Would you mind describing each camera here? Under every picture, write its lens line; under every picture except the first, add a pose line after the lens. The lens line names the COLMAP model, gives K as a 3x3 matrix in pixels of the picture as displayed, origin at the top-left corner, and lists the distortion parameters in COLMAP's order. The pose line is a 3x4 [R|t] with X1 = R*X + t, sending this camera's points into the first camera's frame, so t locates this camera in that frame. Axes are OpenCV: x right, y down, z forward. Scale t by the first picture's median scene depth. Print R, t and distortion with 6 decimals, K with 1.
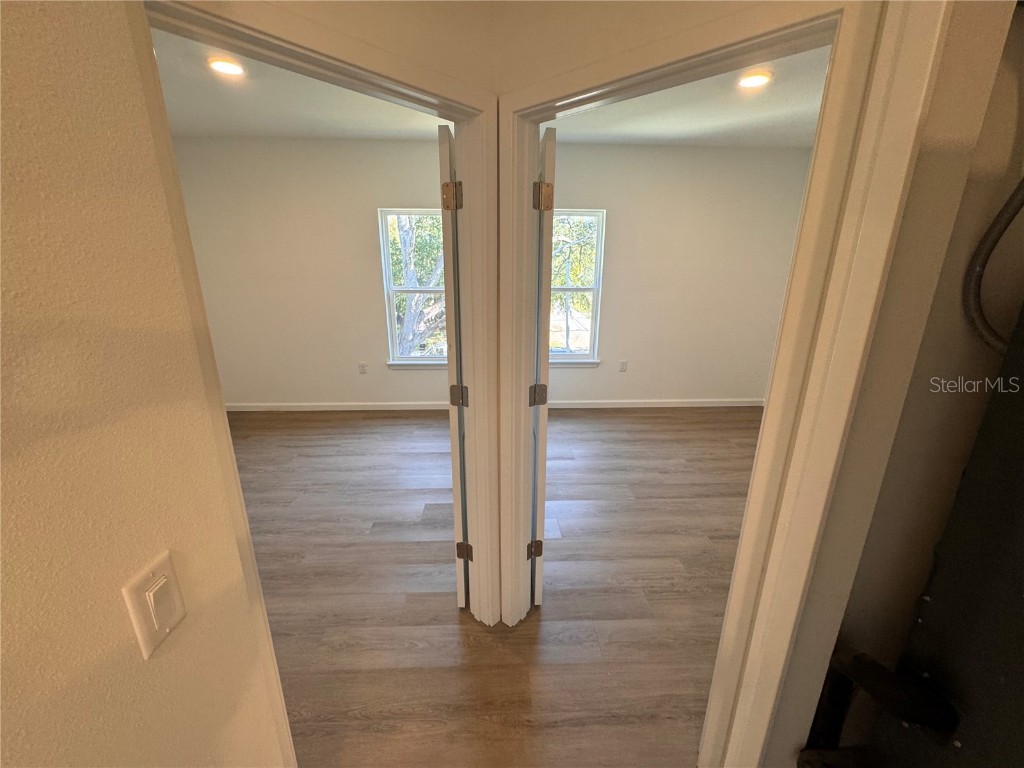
lens RADIAL K [[409.3, 0, 511.1], [0, 409.3, 383.5], [0, 0, 1]] dist [-0.001676, -0.000133]
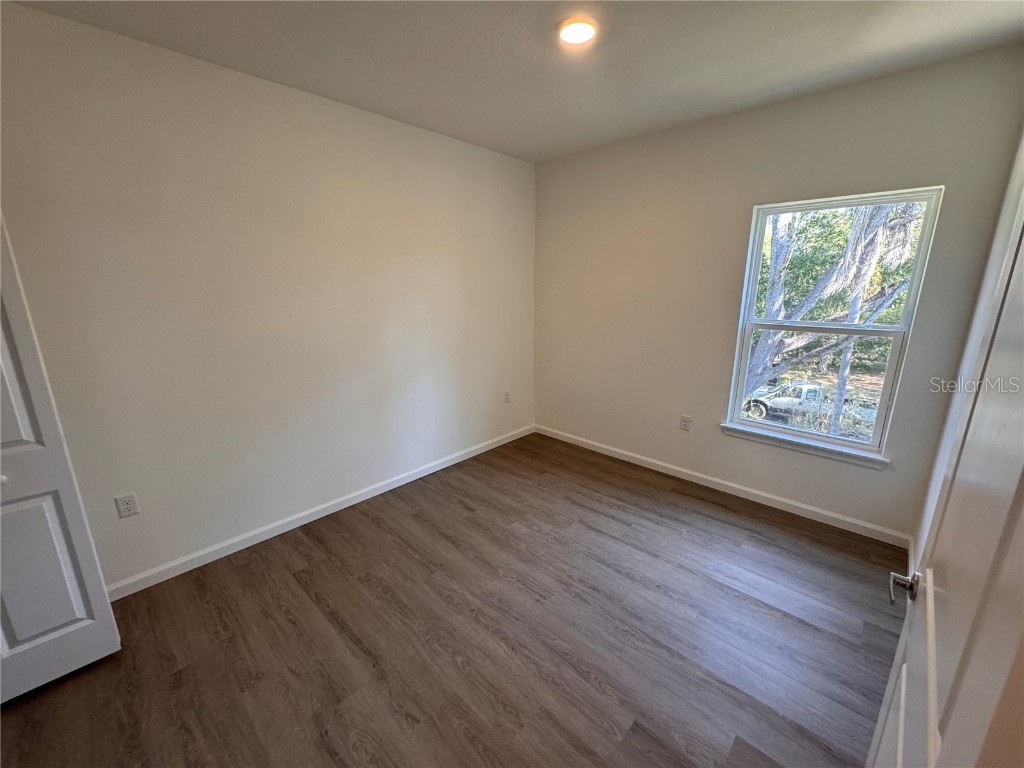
lens RADIAL K [[409.3, 0, 511.1], [0, 409.3, 383.5], [0, 0, 1]] dist [-0.001676, -0.000133]
pose [[0.701149, 0.164868, -0.693692, -0.087192], [-0.195512, 0.980065, 0.035315, -0.081730], [0.685685, 0.110864, 0.719406, 0.260976]]
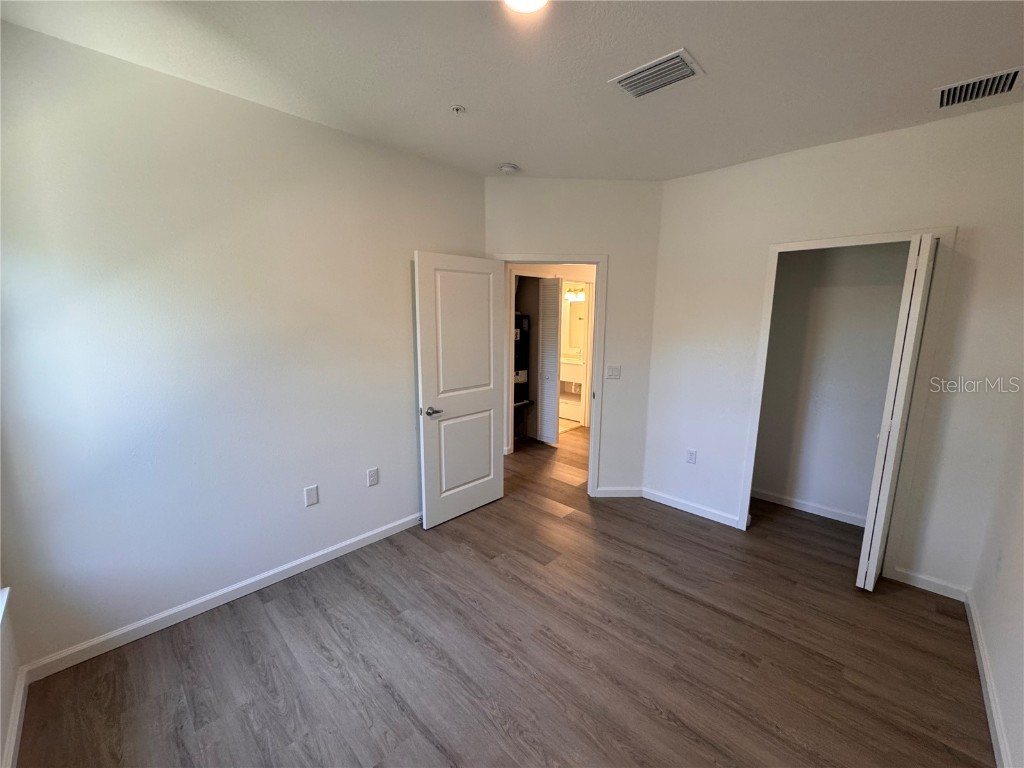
lens RADIAL K [[409.3, 0, 511.1], [0, 409.3, 383.5], [0, 0, 1]] dist [-0.001676, -0.000133]
pose [[-0.693261, -0.129749, 0.708911, -0.694622], [0.191024, 0.915395, 0.354348, -0.286412], [-0.694910, 0.381074, -0.609822, 0.941822]]
